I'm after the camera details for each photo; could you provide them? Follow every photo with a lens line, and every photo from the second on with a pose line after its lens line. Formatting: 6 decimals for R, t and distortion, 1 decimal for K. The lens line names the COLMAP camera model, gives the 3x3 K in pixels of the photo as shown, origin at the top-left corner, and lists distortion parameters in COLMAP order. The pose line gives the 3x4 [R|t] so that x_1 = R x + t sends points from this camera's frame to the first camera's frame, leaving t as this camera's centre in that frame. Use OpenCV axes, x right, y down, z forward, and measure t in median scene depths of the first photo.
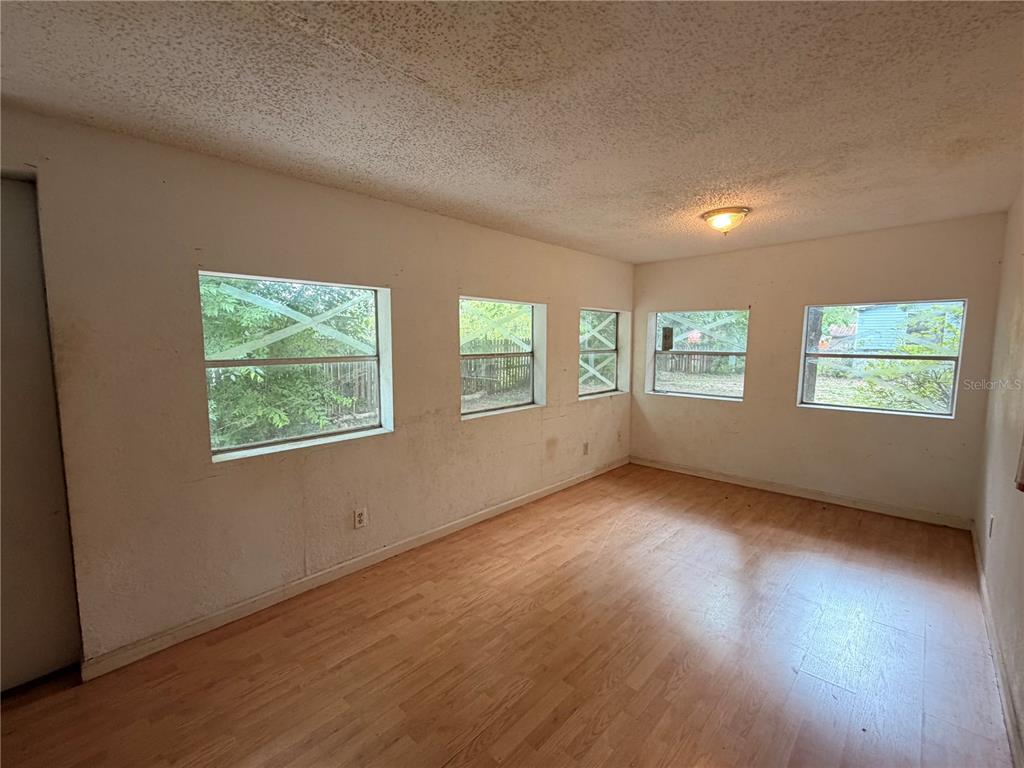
lens RADIAL K [[454.2, 0, 512.0], [0, 454.2, 384.0], [0, 0, 1]] dist [0.001966, 0.000174]
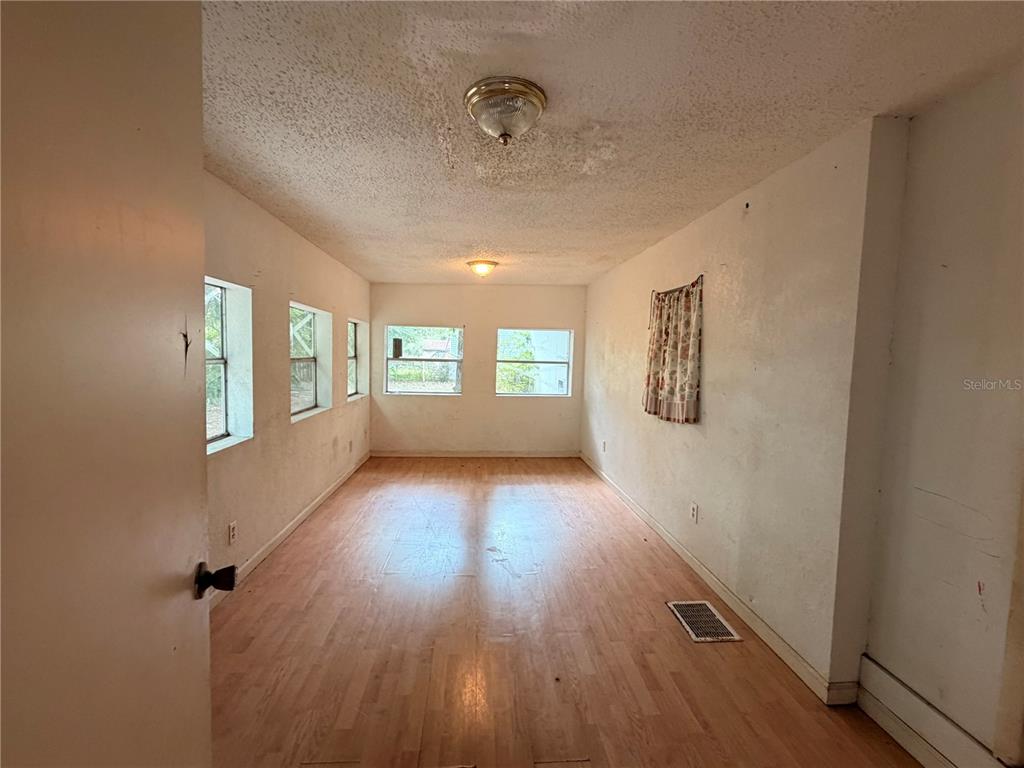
lens RADIAL K [[454.2, 0, 512.0], [0, 454.2, 384.0], [0, 0, 1]] dist [0.001966, 0.000174]
pose [[0.674137, -0.034847, 0.737784, -0.416772], [0.053184, 0.998584, -0.001431, 0.015835], [-0.736689, 0.040203, 0.675036, -0.037788]]
